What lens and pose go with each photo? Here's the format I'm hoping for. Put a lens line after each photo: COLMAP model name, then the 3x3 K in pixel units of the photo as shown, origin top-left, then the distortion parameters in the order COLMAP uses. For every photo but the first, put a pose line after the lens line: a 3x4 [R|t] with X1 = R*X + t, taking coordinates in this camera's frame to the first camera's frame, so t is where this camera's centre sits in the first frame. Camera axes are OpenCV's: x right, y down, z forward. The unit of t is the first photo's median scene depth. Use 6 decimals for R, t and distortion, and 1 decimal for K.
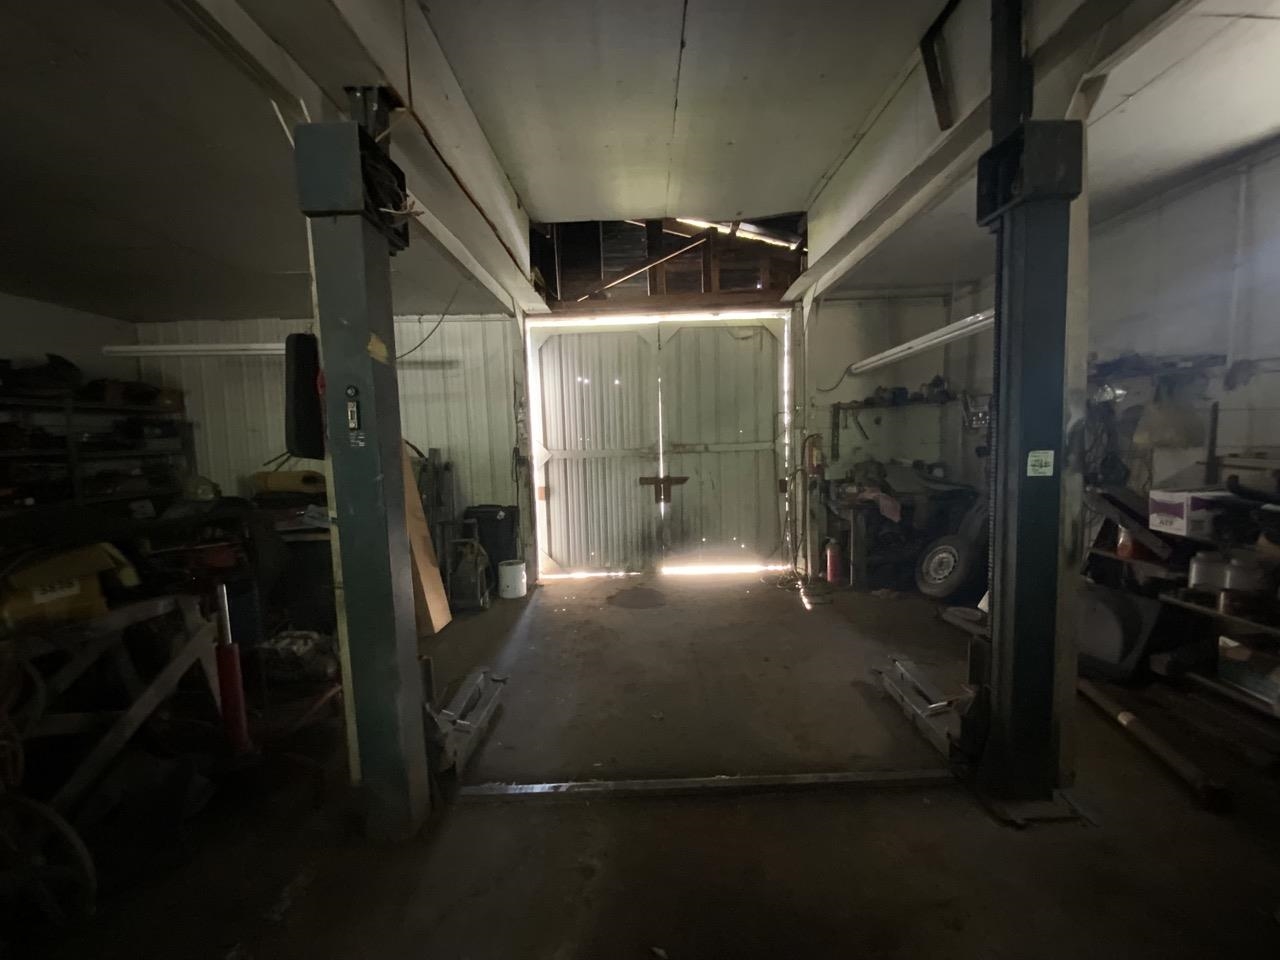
lens RADIAL K [[514.6, 0, 640.0], [0, 514.6, 480.0], [0, 0, 1]] dist [0.024551, -0.000098]
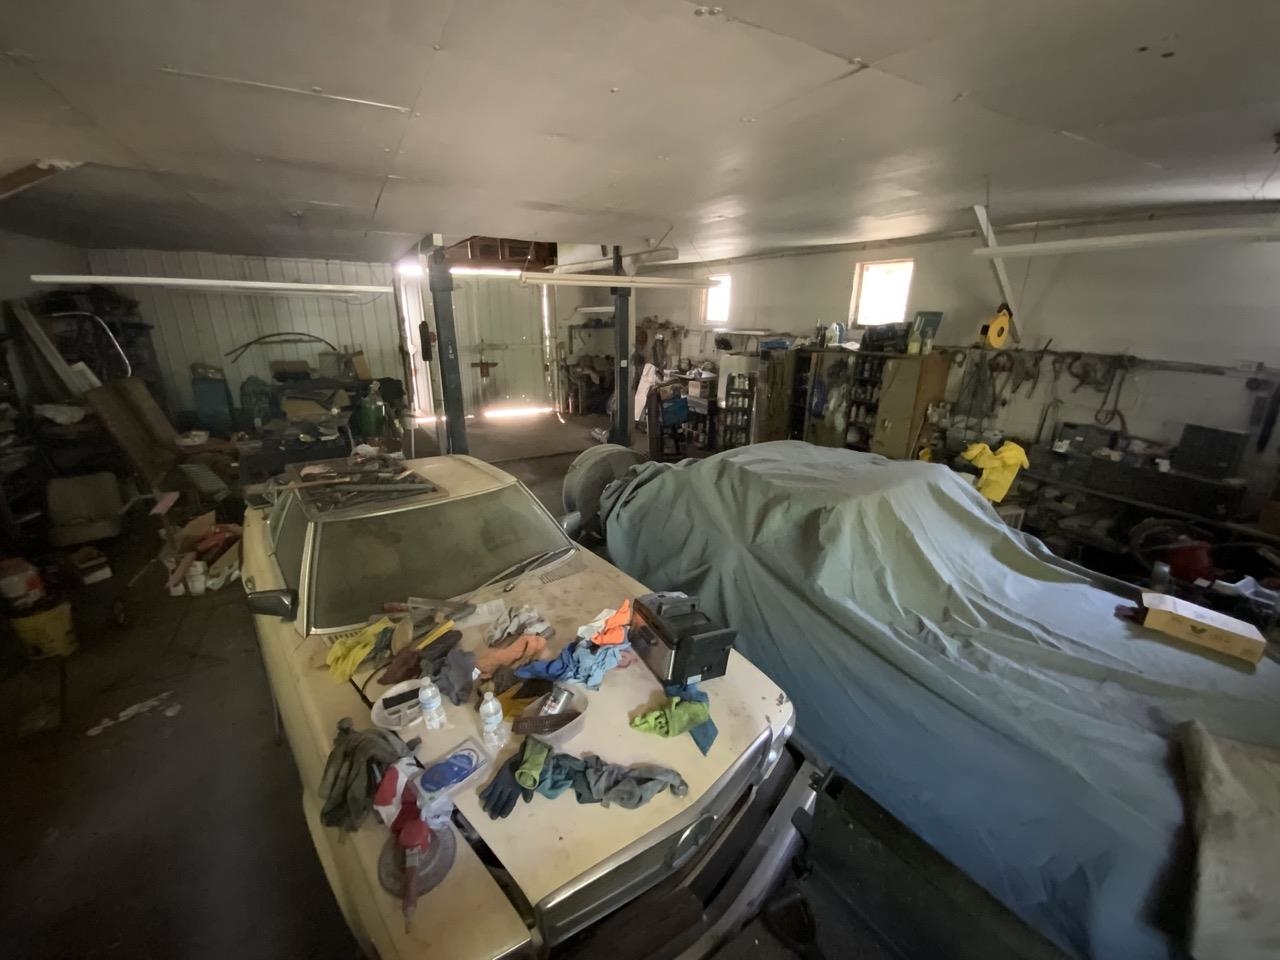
lens RADIAL K [[514.6, 0, 640.0], [0, 514.6, 480.0], [0, 0, 1]] dist [0.024551, -0.000098]
pose [[0.869959, -0.112488, 0.480123, -0.422301], [-0.002276, 0.972708, 0.232021, -0.030144], [-0.493120, -0.202942, 0.845960, -0.965104]]
